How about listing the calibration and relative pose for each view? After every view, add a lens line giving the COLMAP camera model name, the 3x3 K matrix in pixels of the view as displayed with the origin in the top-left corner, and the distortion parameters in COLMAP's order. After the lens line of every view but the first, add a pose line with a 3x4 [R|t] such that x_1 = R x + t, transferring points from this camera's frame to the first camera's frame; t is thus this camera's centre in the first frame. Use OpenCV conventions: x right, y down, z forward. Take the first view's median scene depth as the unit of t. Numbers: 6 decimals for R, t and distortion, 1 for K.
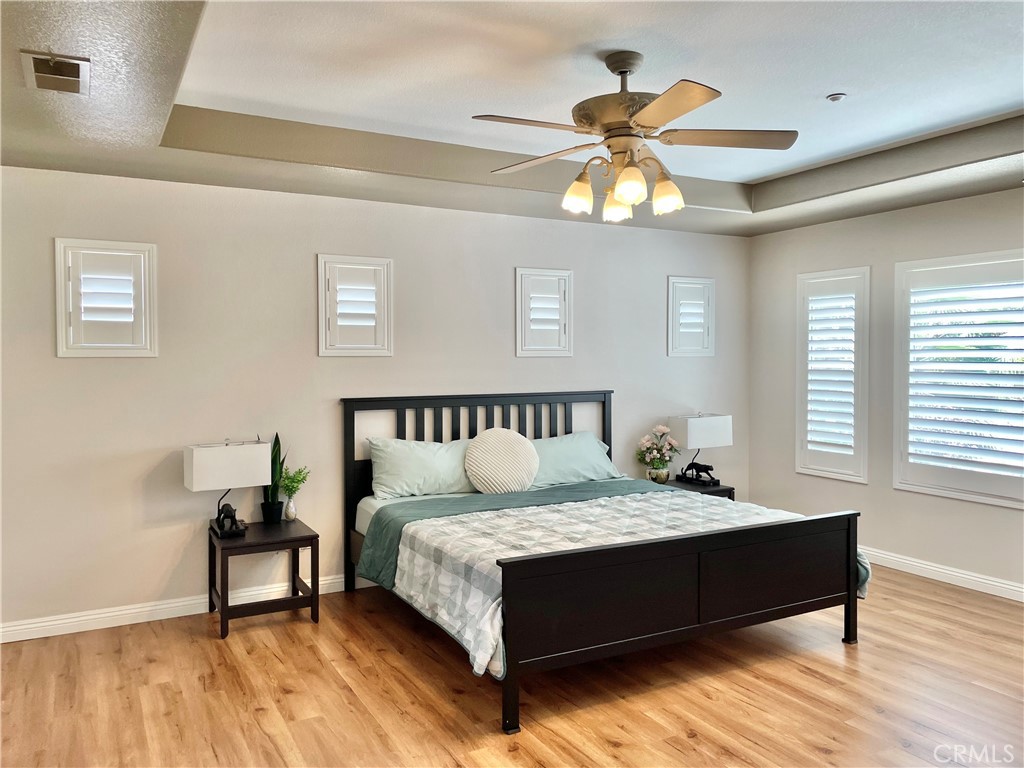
lens RADIAL K [[773.0, 0, 516.6], [0, 773.0, 386.5], [0, 0, 1]] dist [0.096649, -0.118834]
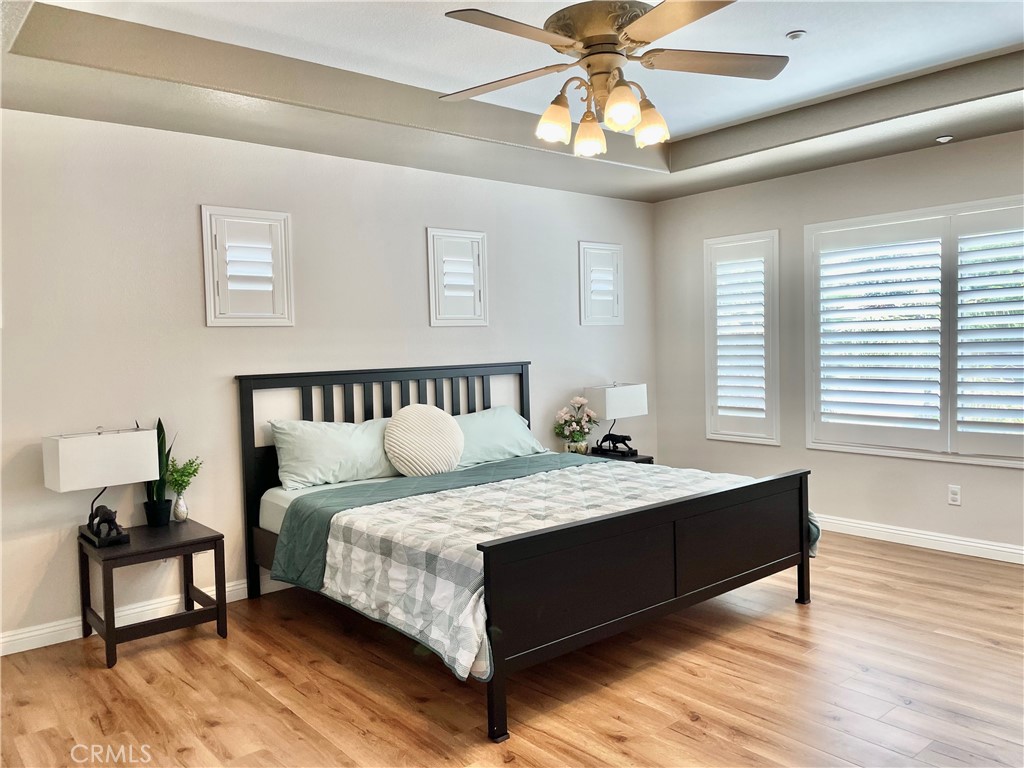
lens RADIAL K [[773.0, 0, 516.6], [0, 773.0, 386.5], [0, 0, 1]] dist [0.096649, -0.118834]
pose [[0.979536, -0.034778, 0.198242, -0.110996], [0.031880, 0.999333, 0.017790, 0.025817], [-0.198729, -0.011106, 0.979992, 0.111159]]
